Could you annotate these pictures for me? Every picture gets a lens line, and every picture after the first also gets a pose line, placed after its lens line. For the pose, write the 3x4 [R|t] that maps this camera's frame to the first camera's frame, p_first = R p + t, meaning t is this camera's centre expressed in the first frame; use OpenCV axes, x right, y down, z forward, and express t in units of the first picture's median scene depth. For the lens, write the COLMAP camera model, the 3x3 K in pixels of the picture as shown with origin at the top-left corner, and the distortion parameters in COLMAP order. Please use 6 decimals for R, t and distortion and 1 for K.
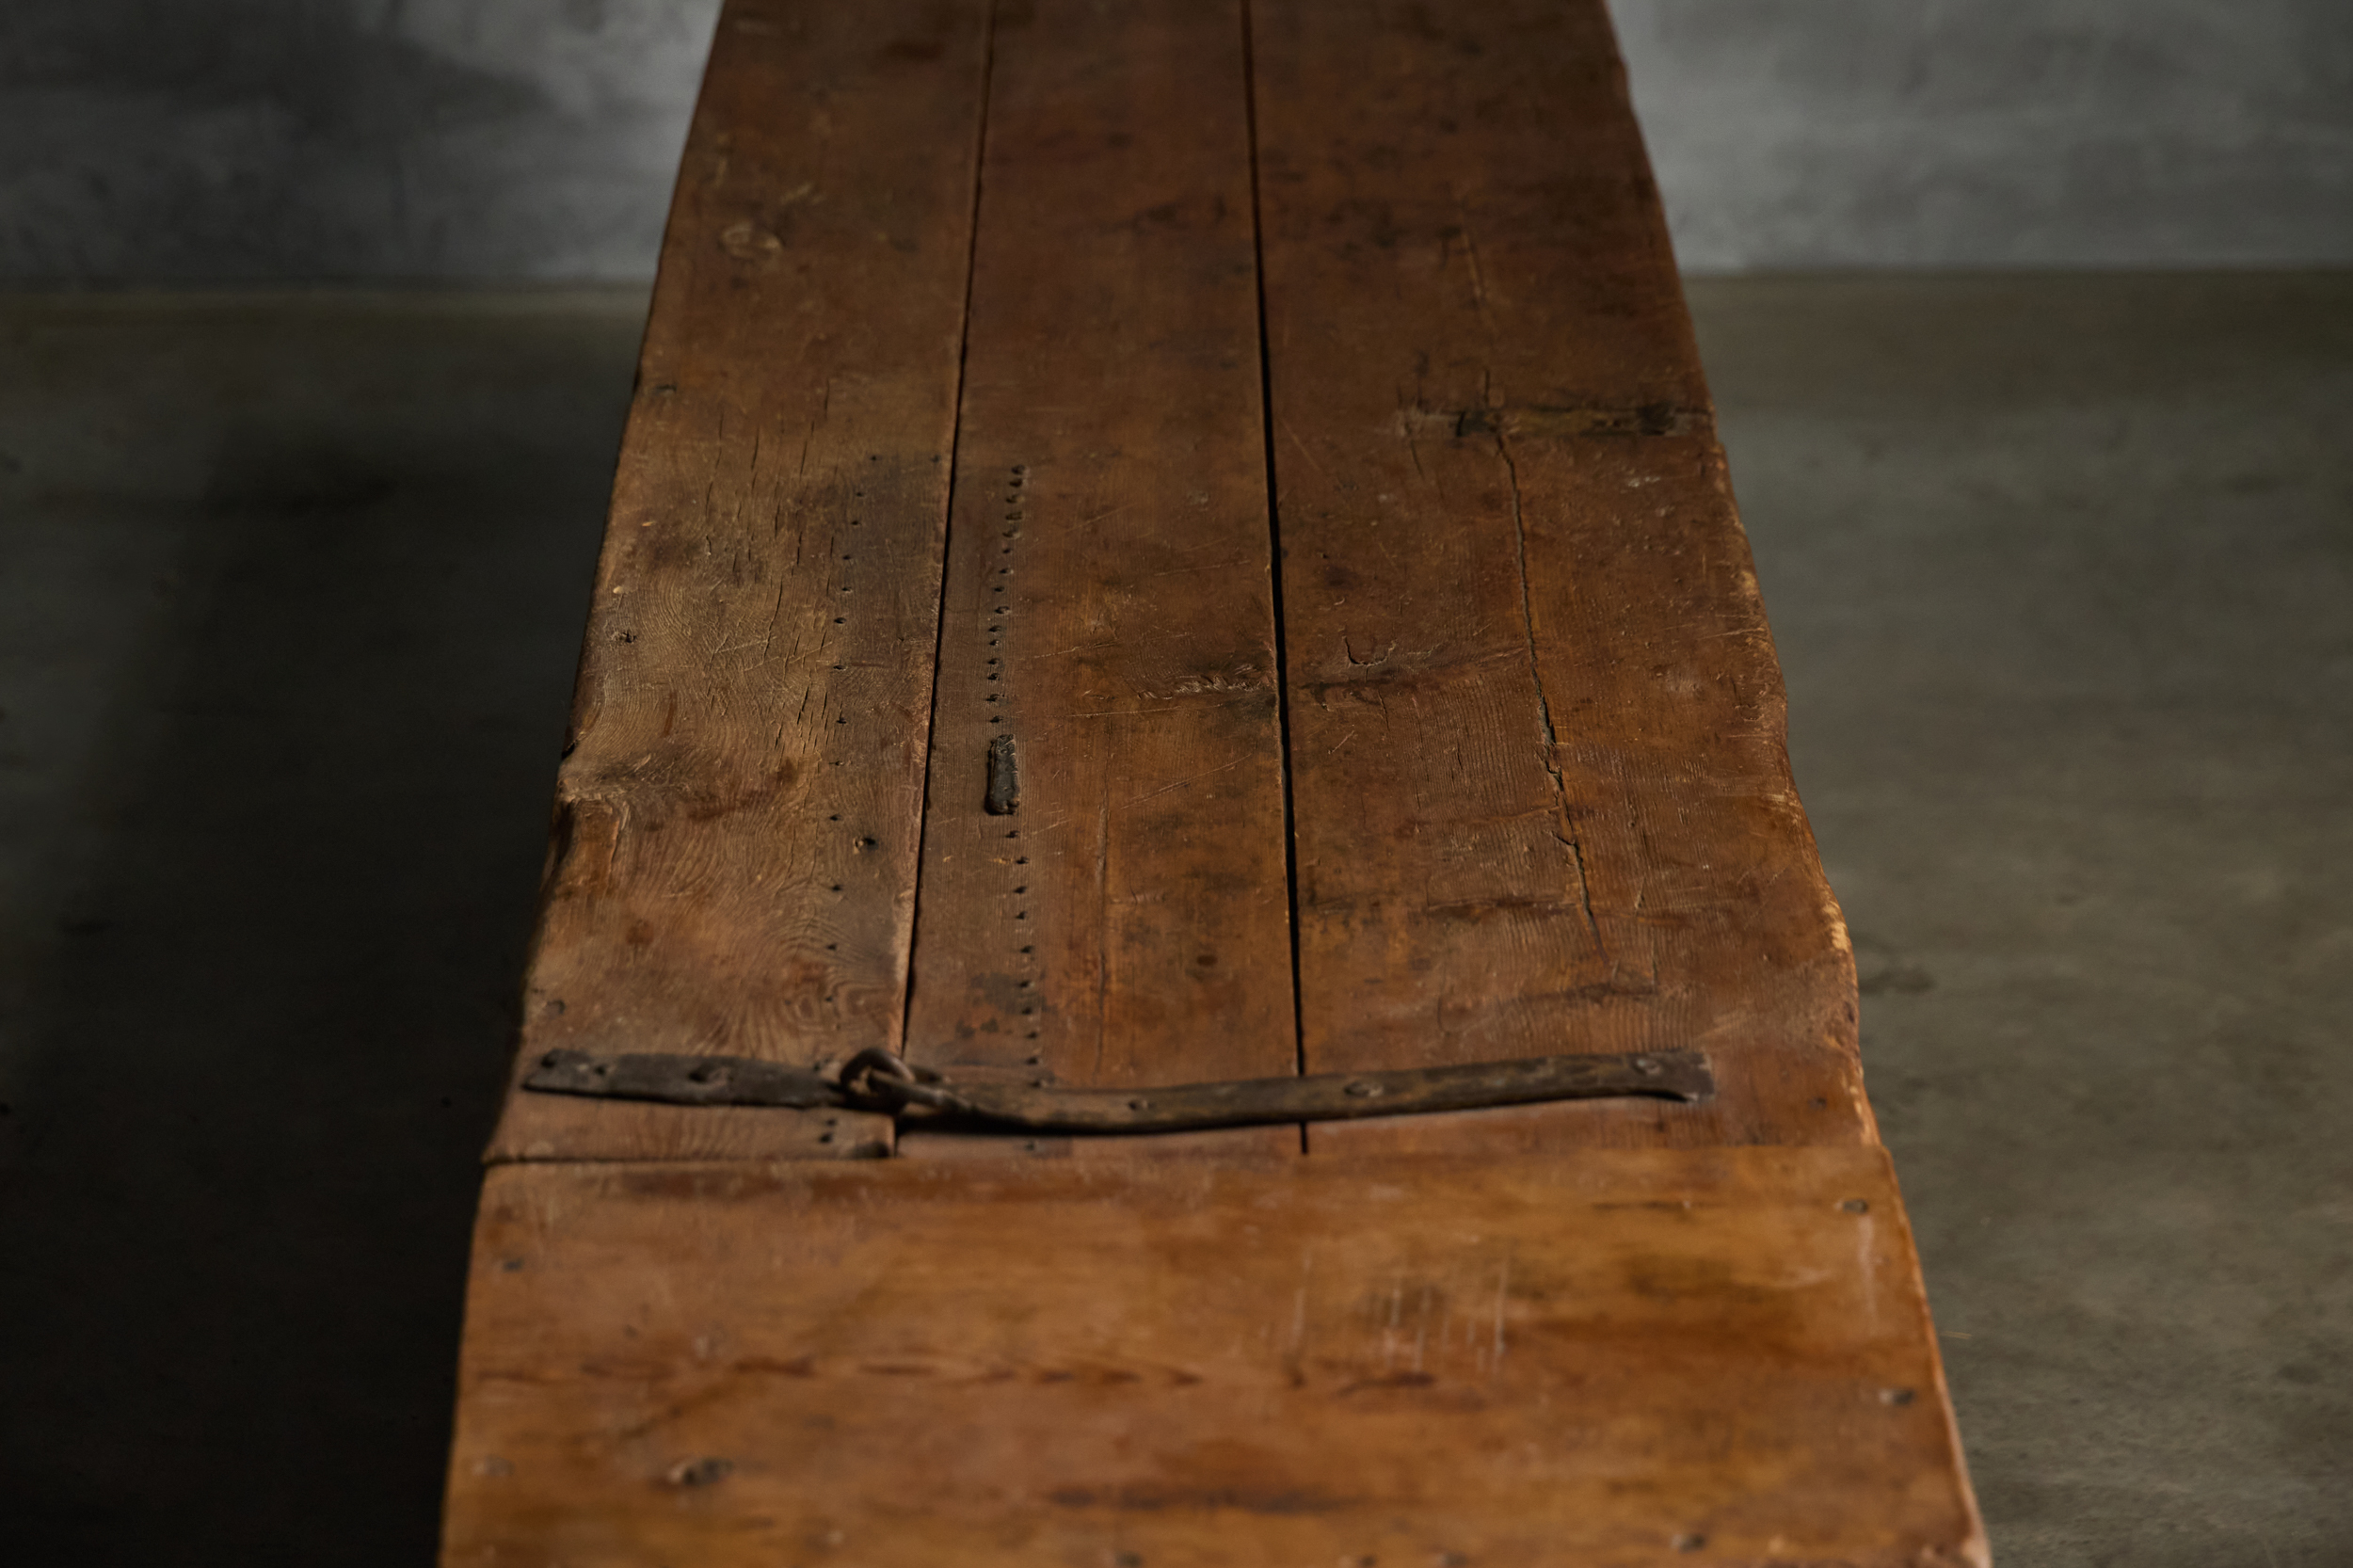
lens RADIAL K [[6009.6, 0, 1182.1], [0, 6009.6, 783.4], [0, 0, 1]] dist [-0.082081, 0.000000]
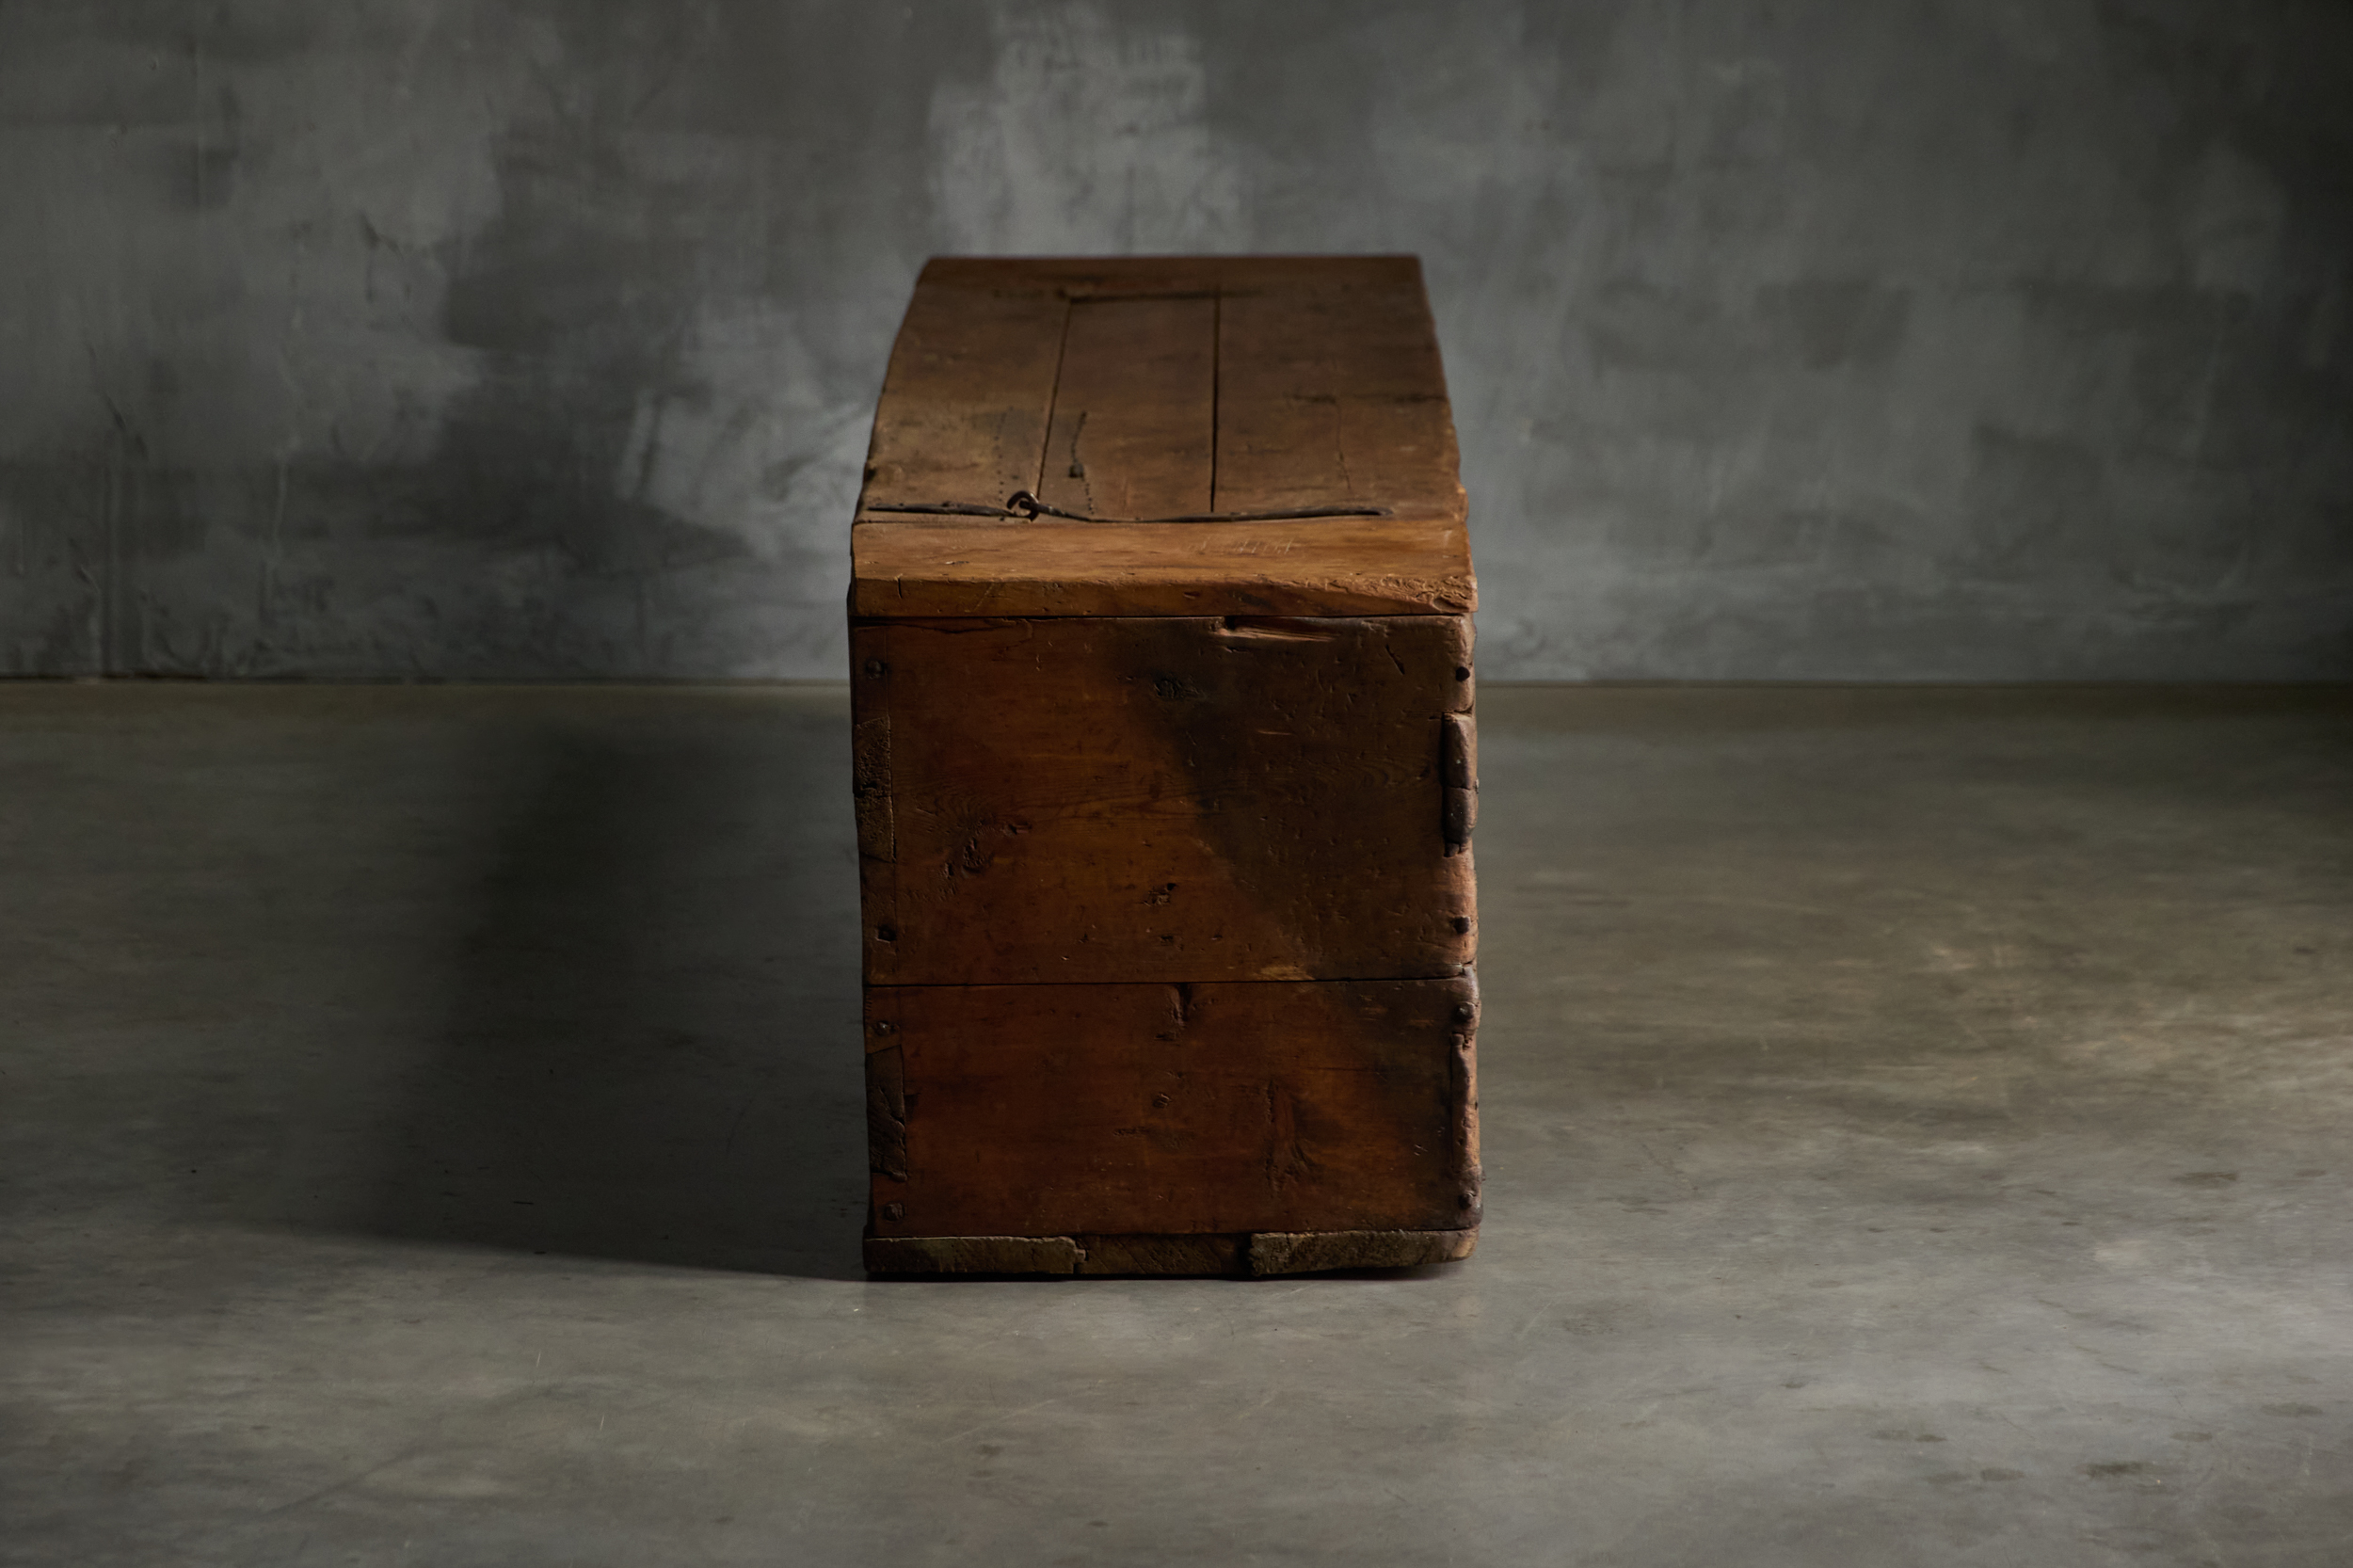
lens RADIAL K [[7775.5, 0, 1180.3], [0, 7775.5, 778.1], [0, 0, 1]] dist [-0.006654, 0.000000]
pose [[0.999909, 0.008900, -0.010142, 0.017010], [-0.010890, 0.976072, -0.217173, 0.343485], [0.007966, 0.217263, 0.976081, -0.804692]]
